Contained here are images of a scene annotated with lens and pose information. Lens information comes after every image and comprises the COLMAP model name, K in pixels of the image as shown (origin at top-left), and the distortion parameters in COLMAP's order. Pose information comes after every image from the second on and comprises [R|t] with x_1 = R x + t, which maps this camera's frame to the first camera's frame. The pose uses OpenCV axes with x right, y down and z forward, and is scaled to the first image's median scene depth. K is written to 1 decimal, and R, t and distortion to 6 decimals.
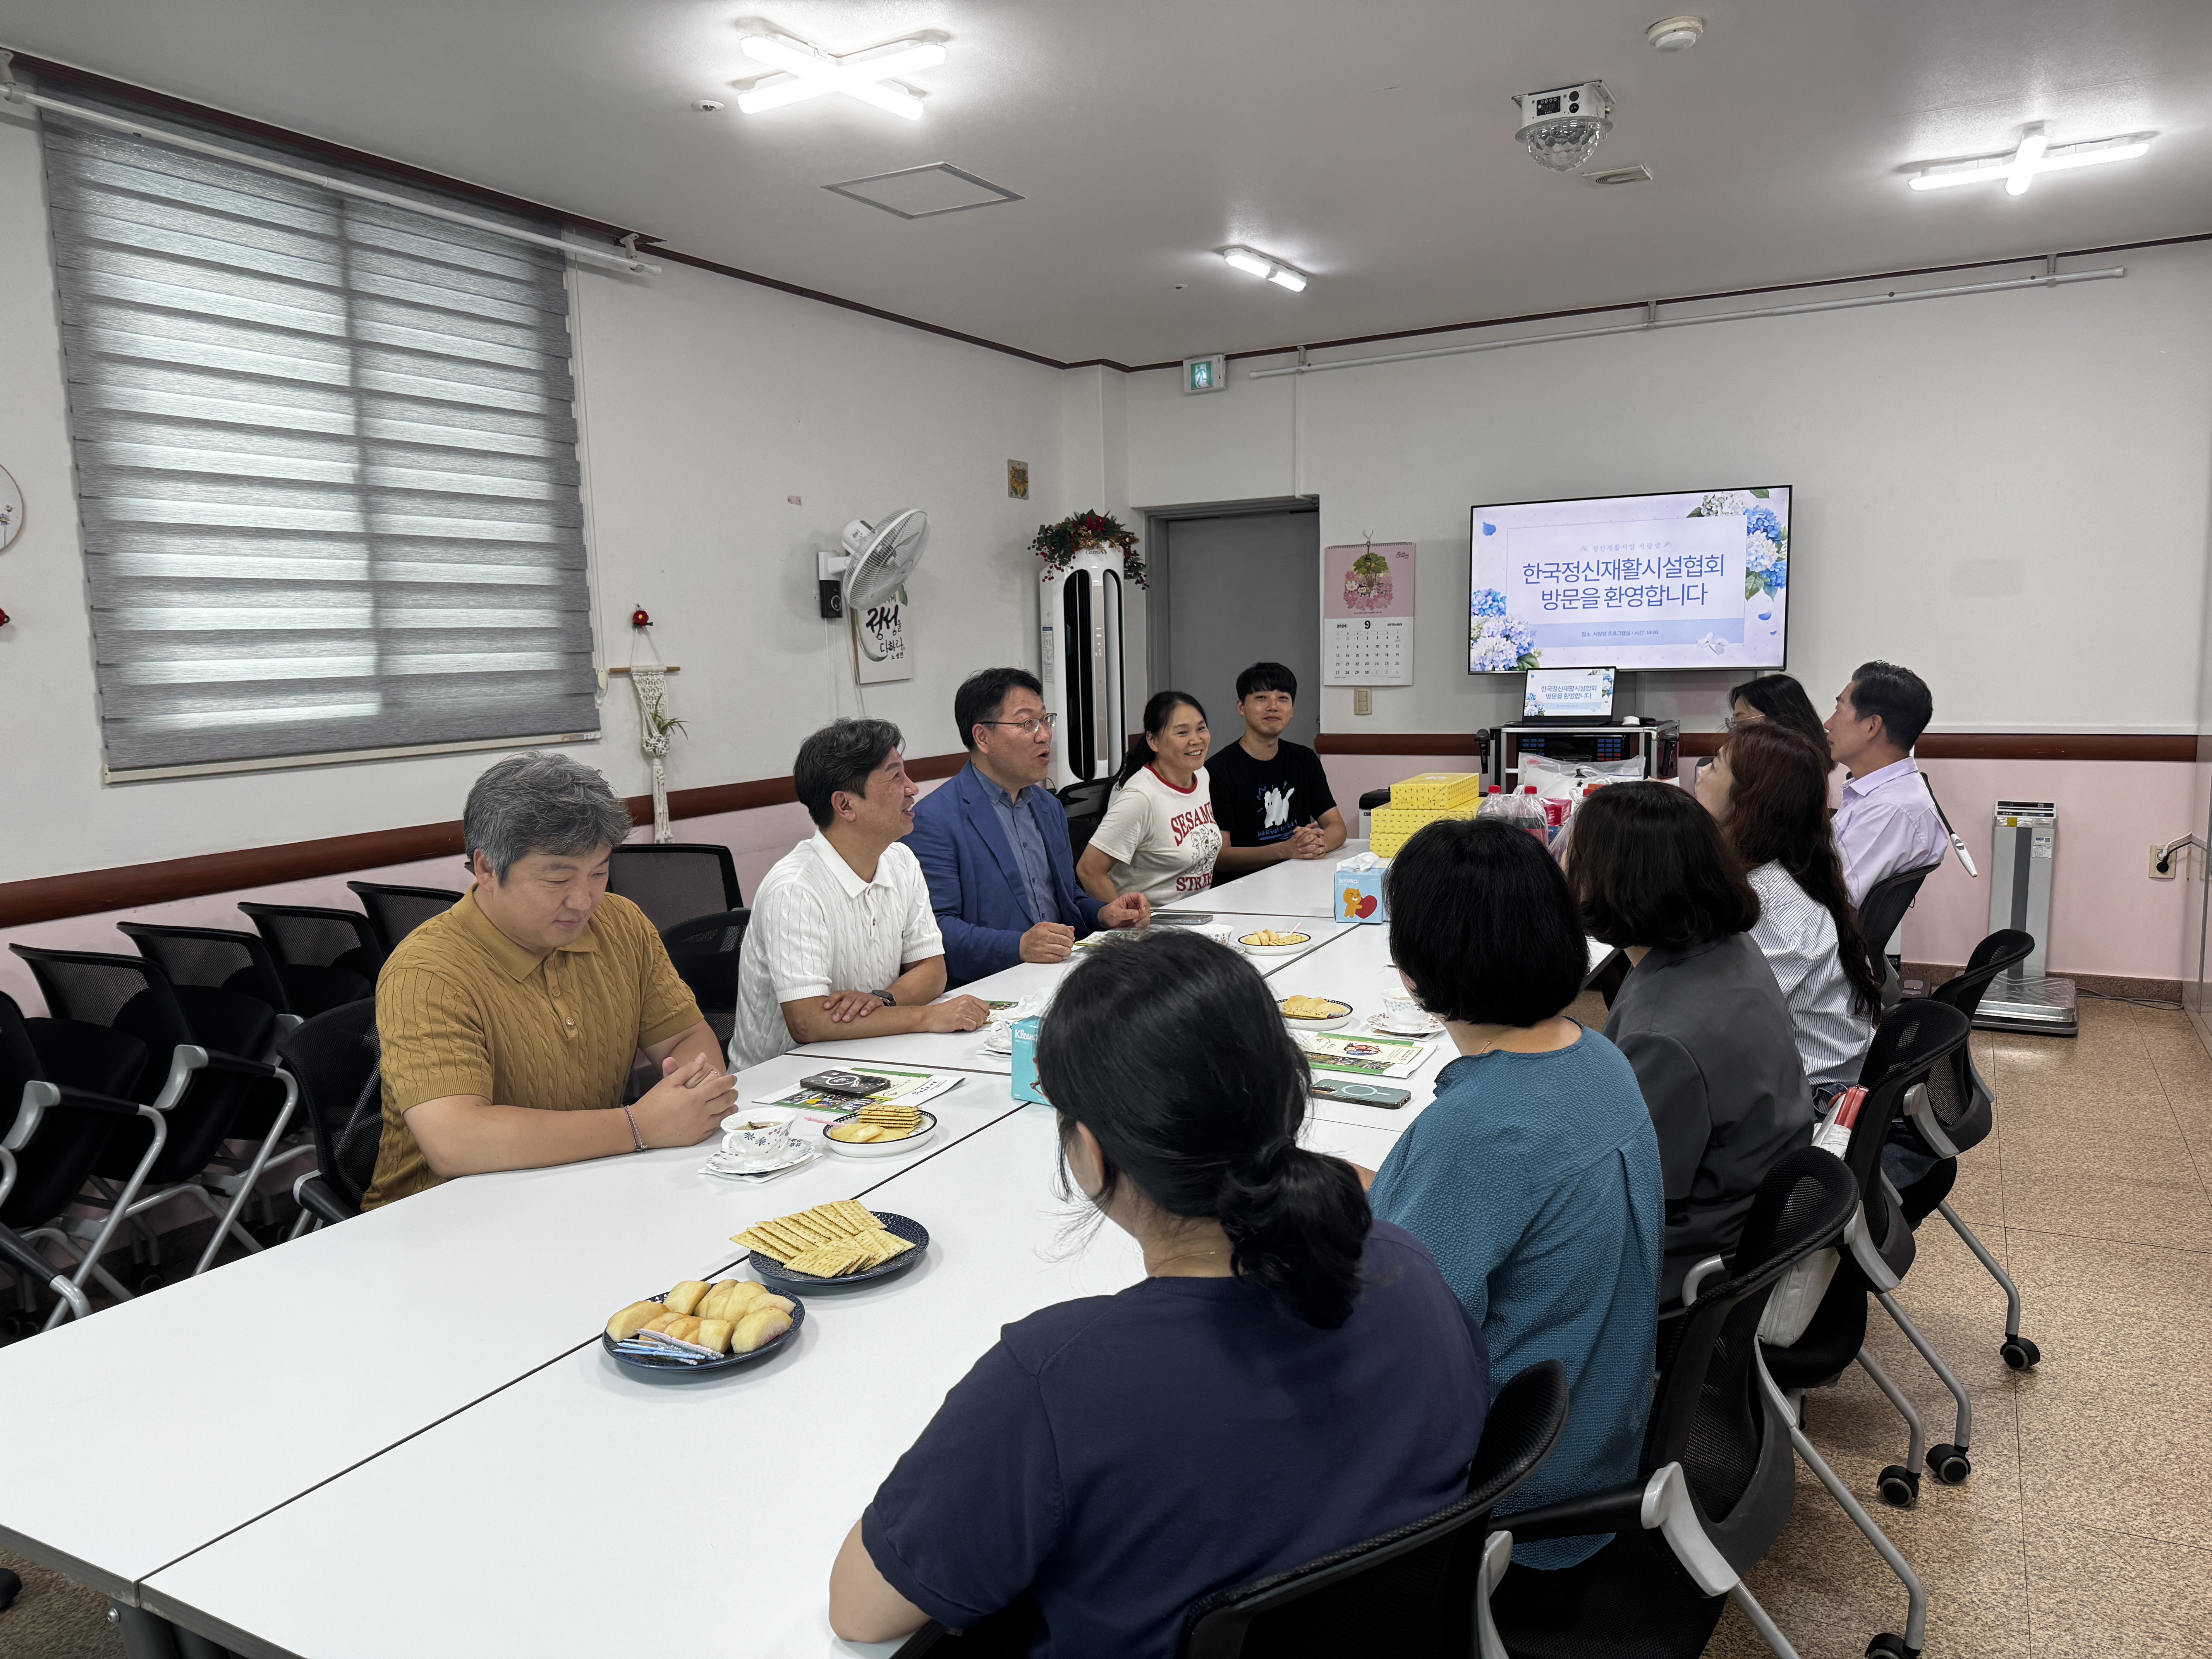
lens RADIAL K [[1611.0, 0, 1112.1], [0, 1611.0, 854.8], [0, 0, 1]] dist [0.050876, -0.051359]
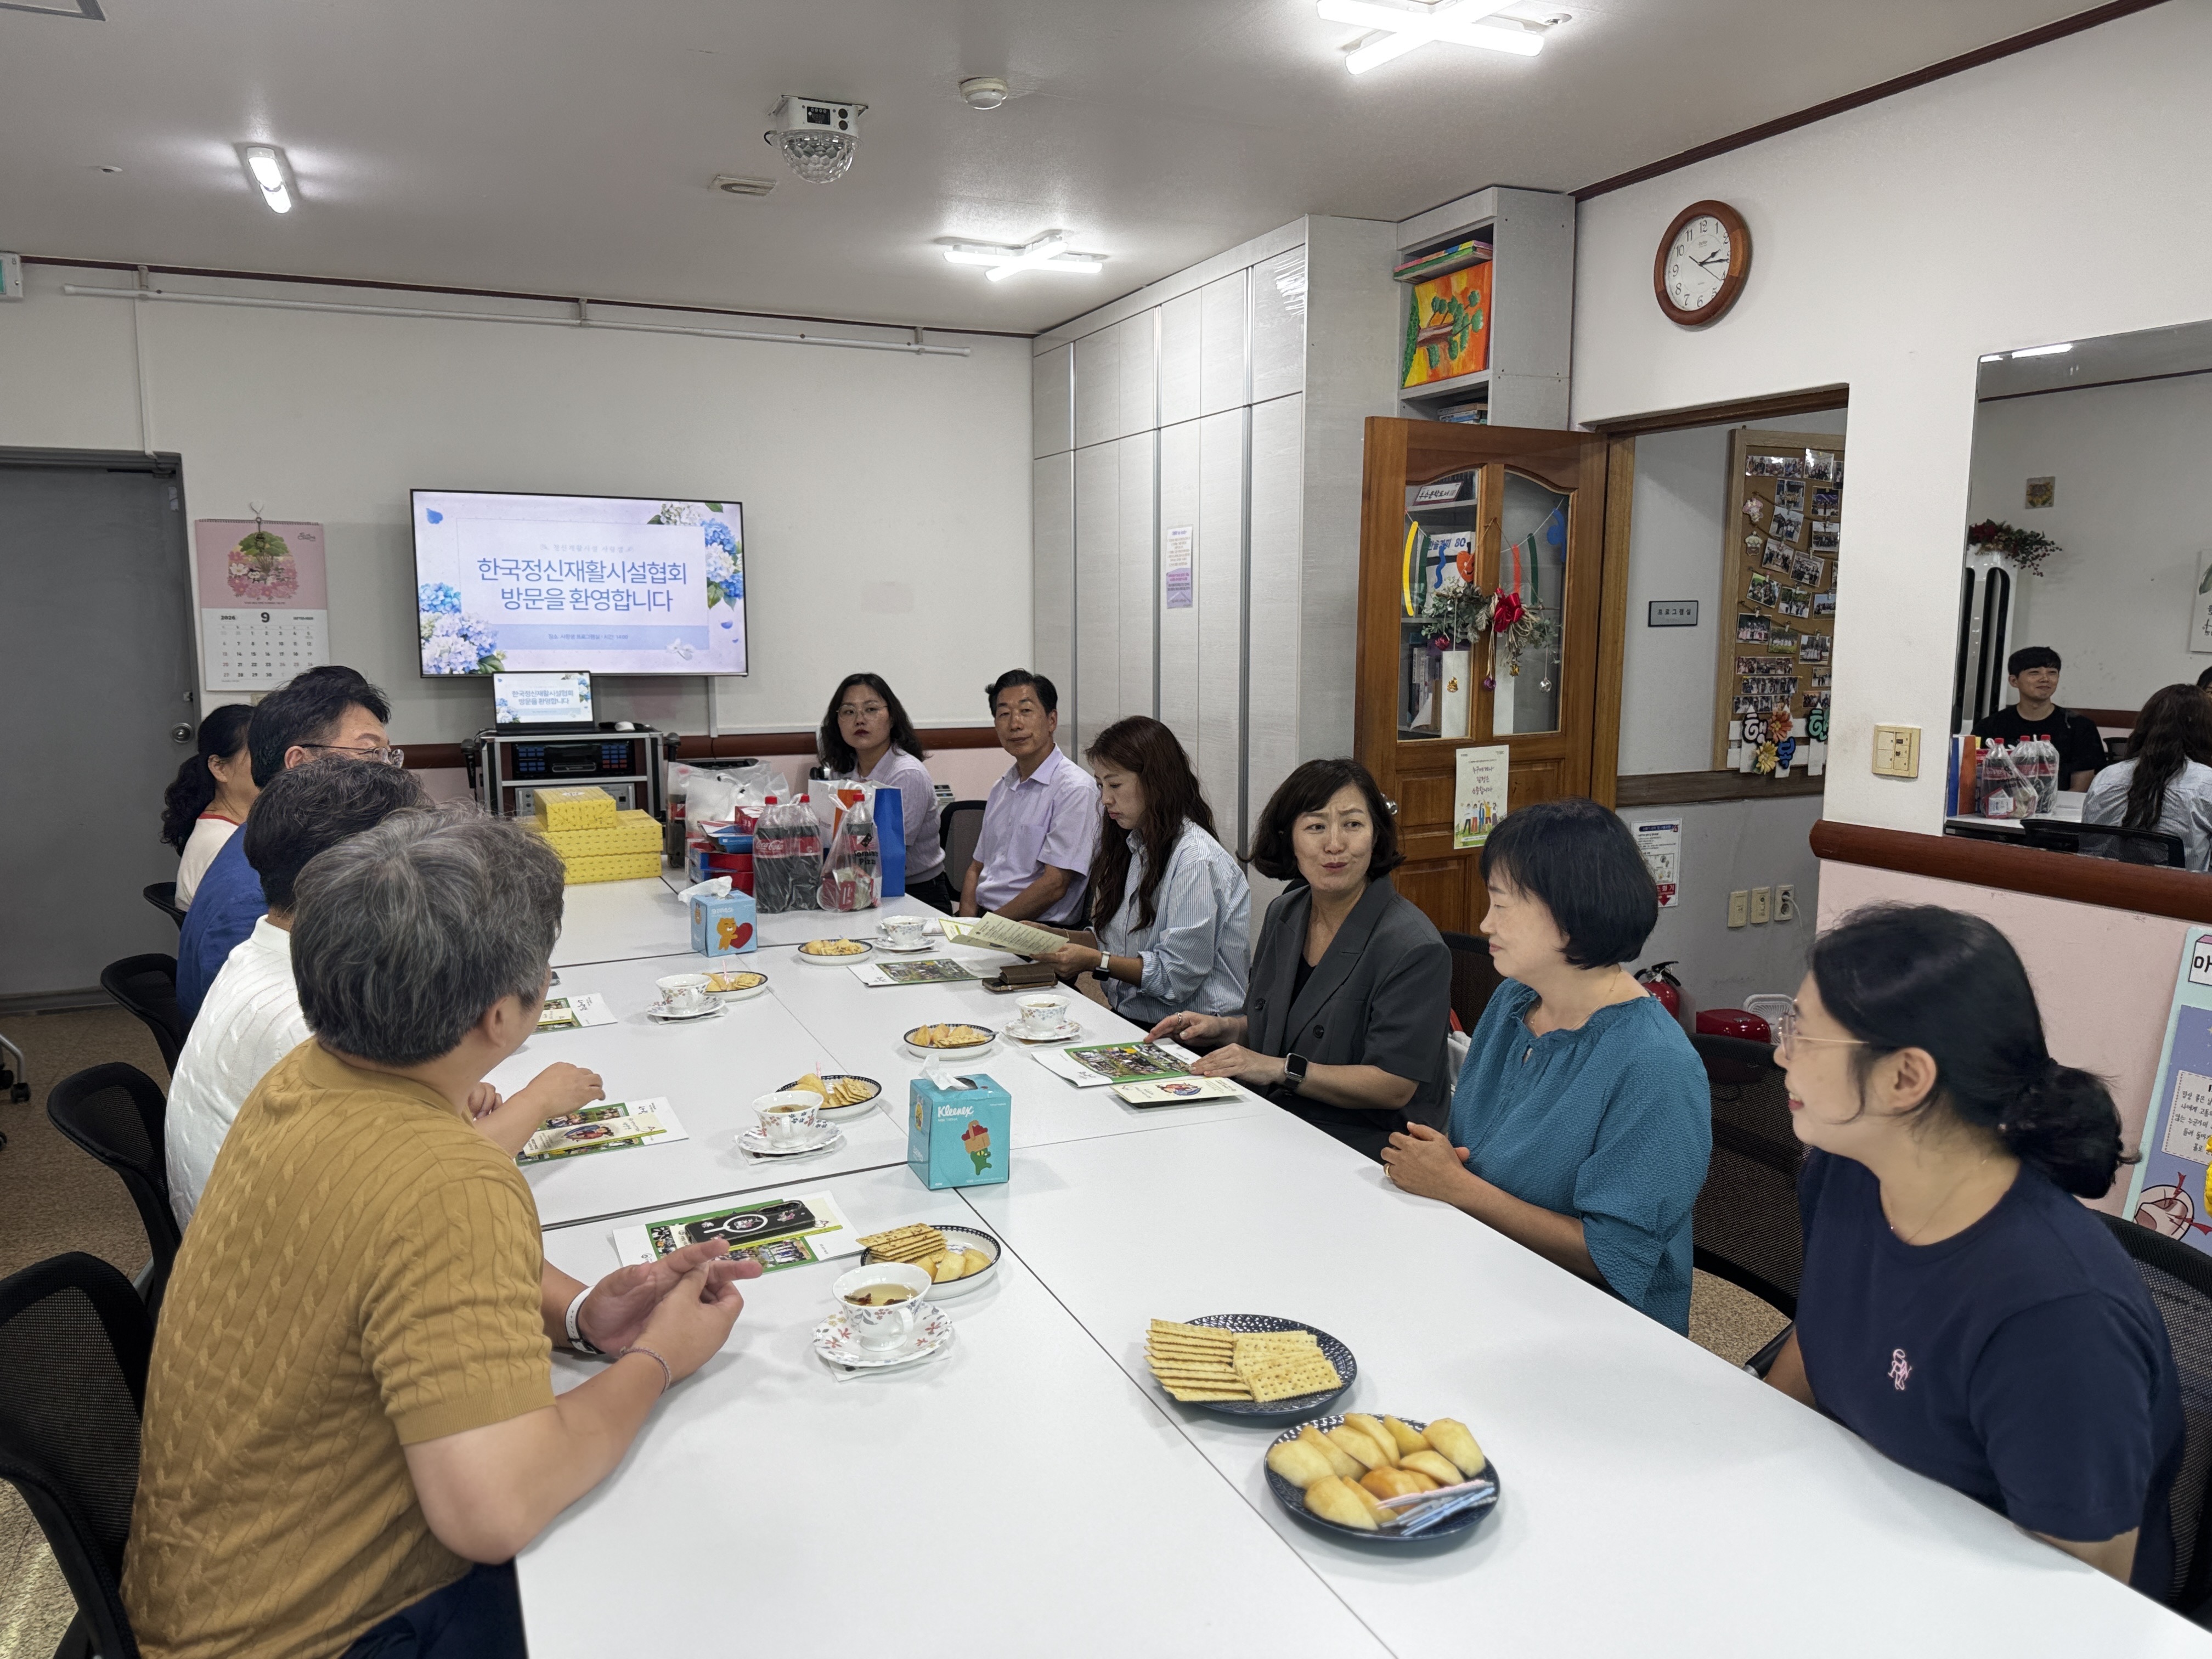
lens RADIAL K [[1611.0, 0, 1142.9], [0, 1611.0, 877.2], [0, 0, 1]] dist [0.050876, -0.051359]
pose [[0.610608, -0.095500, 0.786153, -0.265892], [0.087505, 0.994760, 0.052875, -0.014880], [-0.787083, 0.036506, 0.615765, 0.140028]]
